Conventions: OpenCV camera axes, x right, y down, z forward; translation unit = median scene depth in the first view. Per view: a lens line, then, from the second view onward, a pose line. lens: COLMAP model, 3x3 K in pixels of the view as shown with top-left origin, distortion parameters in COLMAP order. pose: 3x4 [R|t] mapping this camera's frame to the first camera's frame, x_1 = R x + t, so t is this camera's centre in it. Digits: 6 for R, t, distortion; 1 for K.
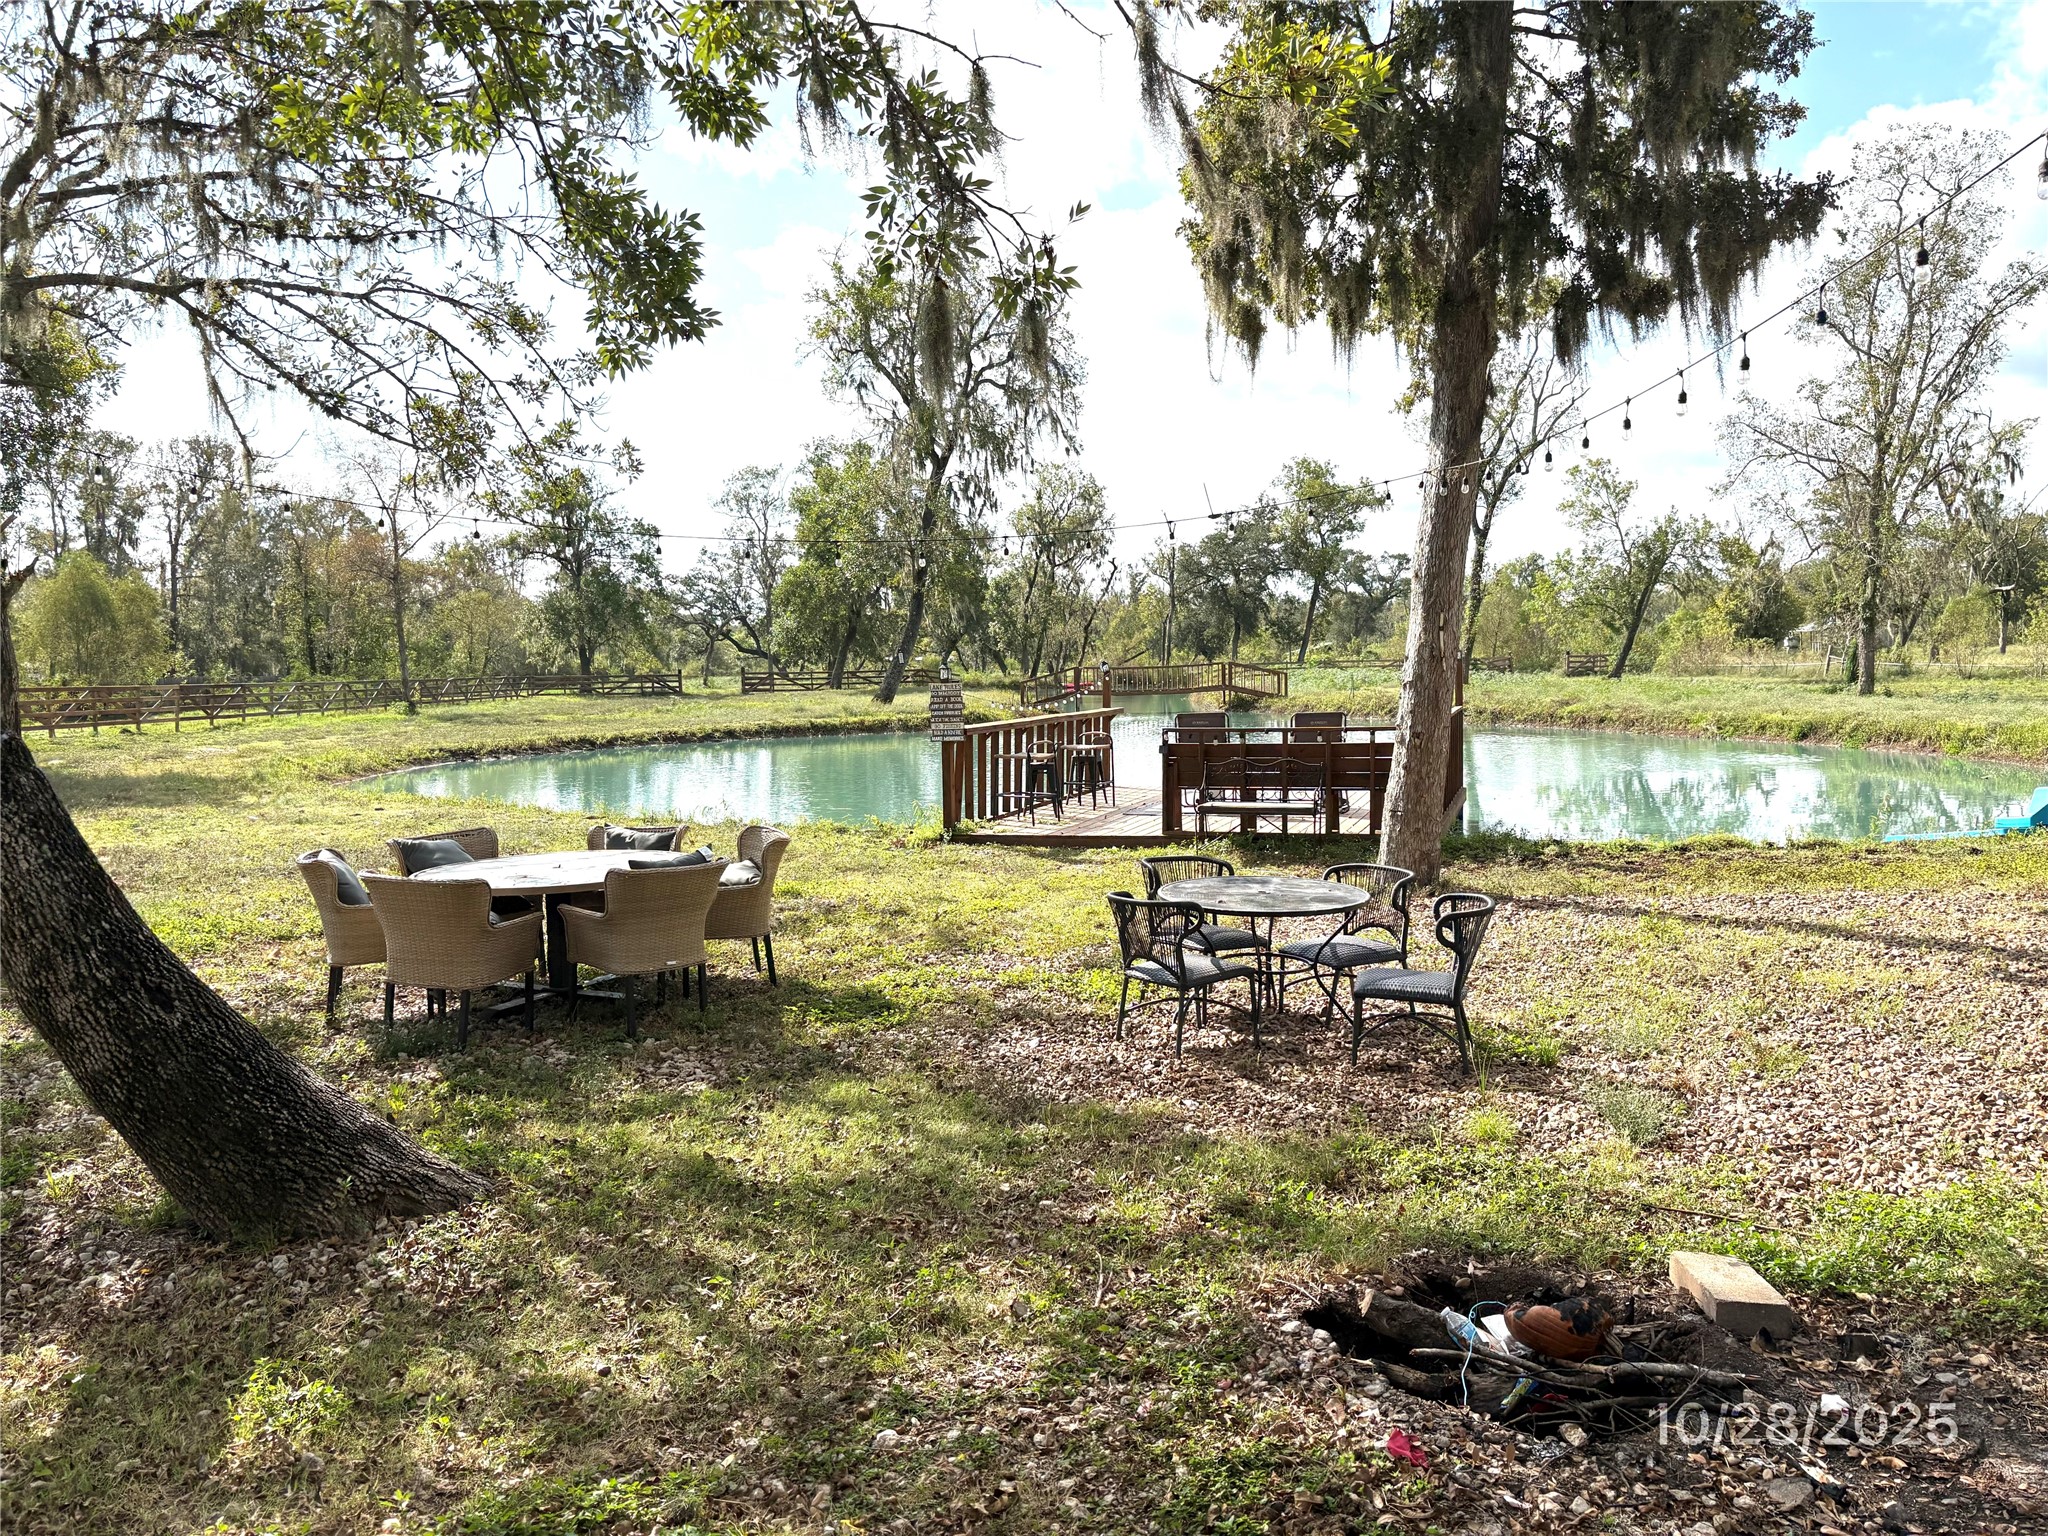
lens RADIAL K [[1552.3, 0, 997.1], [0, 1552.3, 717.7], [0, 0, 1]] dist [0.042959, -0.035678]
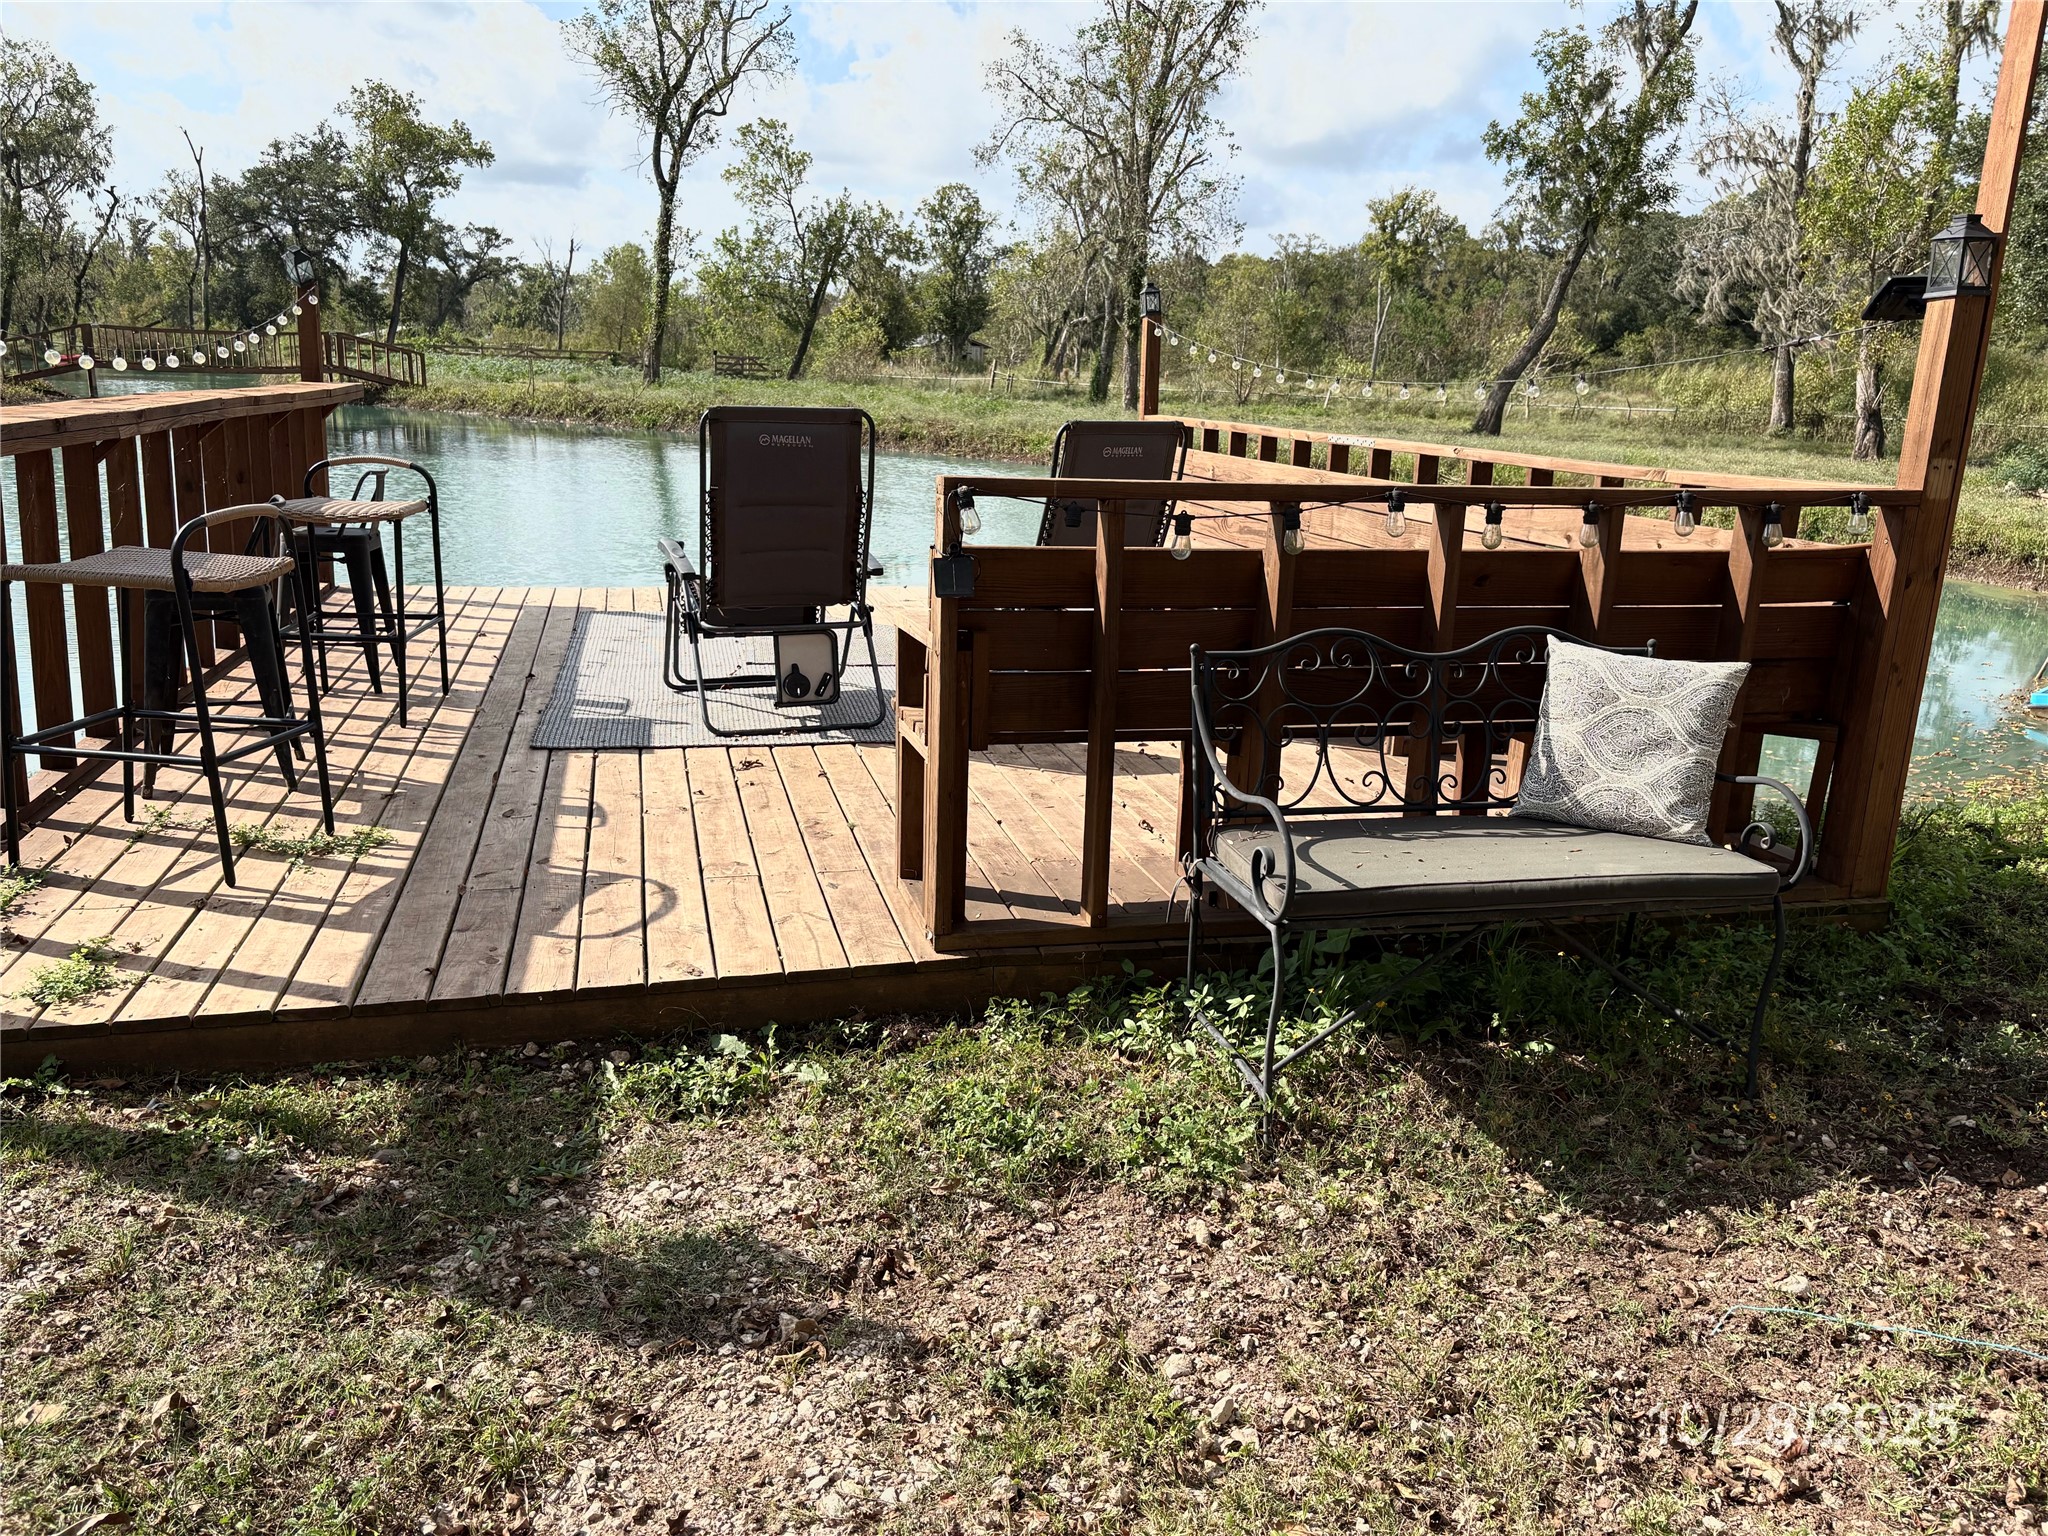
lens RADIAL K [[1552.3, 0, 997.1], [0, 1552.3, 717.7], [0, 0, 1]] dist [0.042959, -0.035678]
pose [[0.834848, -0.071329, 0.545840, -0.000523], [-0.032242, 0.983531, 0.177840, 0.000019], [-0.549536, -0.166068, 0.818799, 0.115143]]
